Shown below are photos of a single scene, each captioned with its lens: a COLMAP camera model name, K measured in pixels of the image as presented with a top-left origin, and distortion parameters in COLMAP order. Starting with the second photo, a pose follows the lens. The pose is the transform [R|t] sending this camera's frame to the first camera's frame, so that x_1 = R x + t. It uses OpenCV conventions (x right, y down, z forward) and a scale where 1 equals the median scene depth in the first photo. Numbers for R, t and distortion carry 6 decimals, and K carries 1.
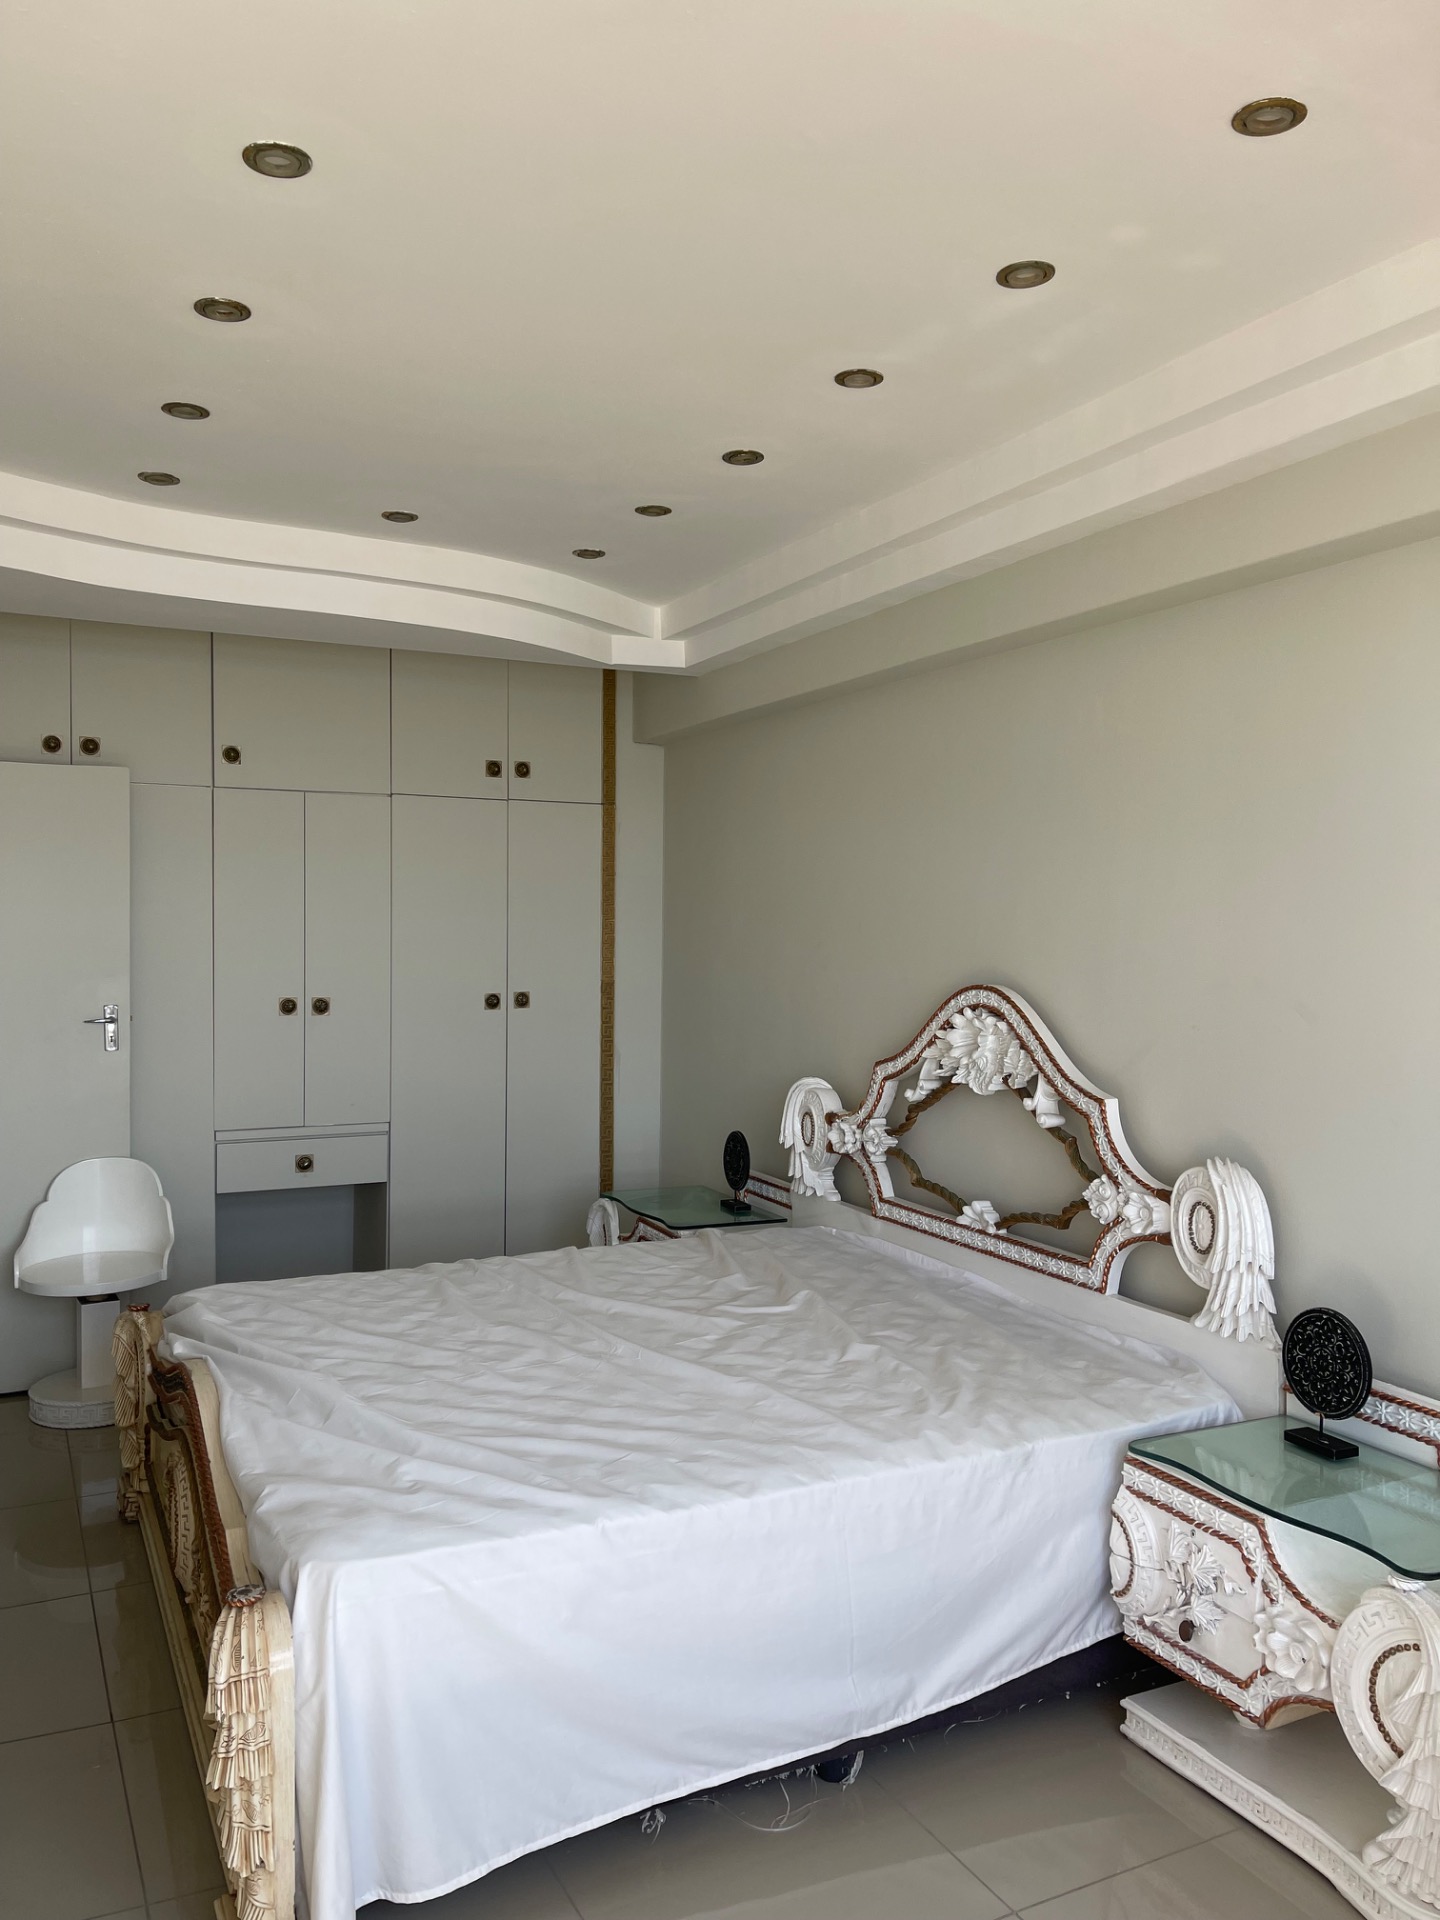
lens RADIAL K [[1458.2, 0, 705.5], [0, 1458.2, 957.6], [0, 0, 1]] dist [0.047188, -0.036218]
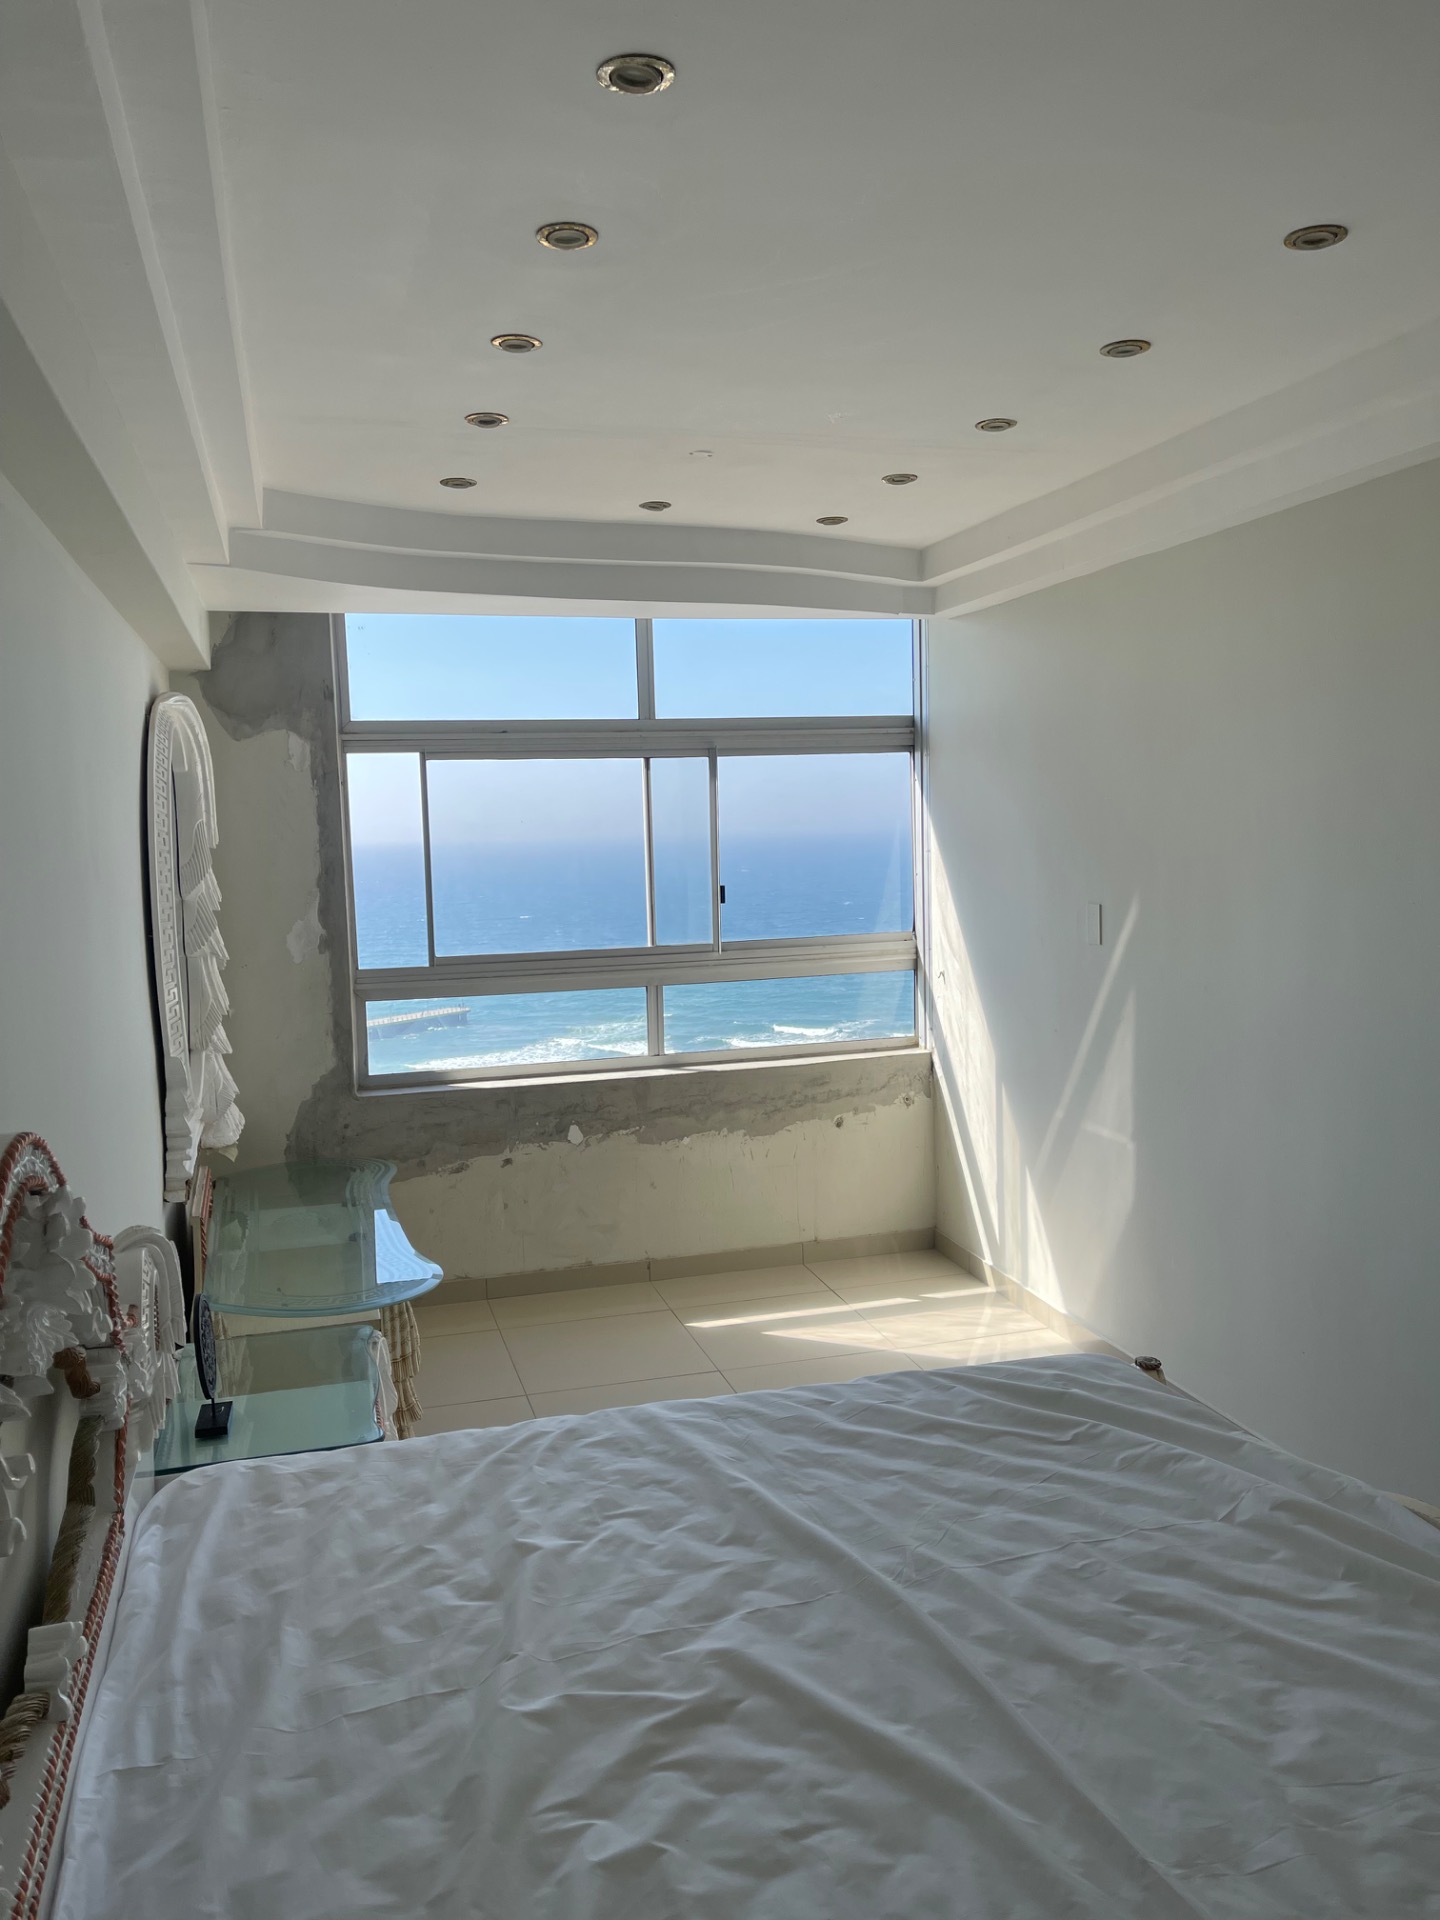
lens RADIAL K [[1458.2, 0, 705.5], [0, 1458.2, 957.6], [0, 0, 1]] dist [0.047188, -0.036218]
pose [[-0.983228, 0.000984, 0.182376, -0.092425], [0.022524, 0.992985, 0.116072, -0.087013], [-0.180982, 0.118233, -0.976354, 1.520078]]
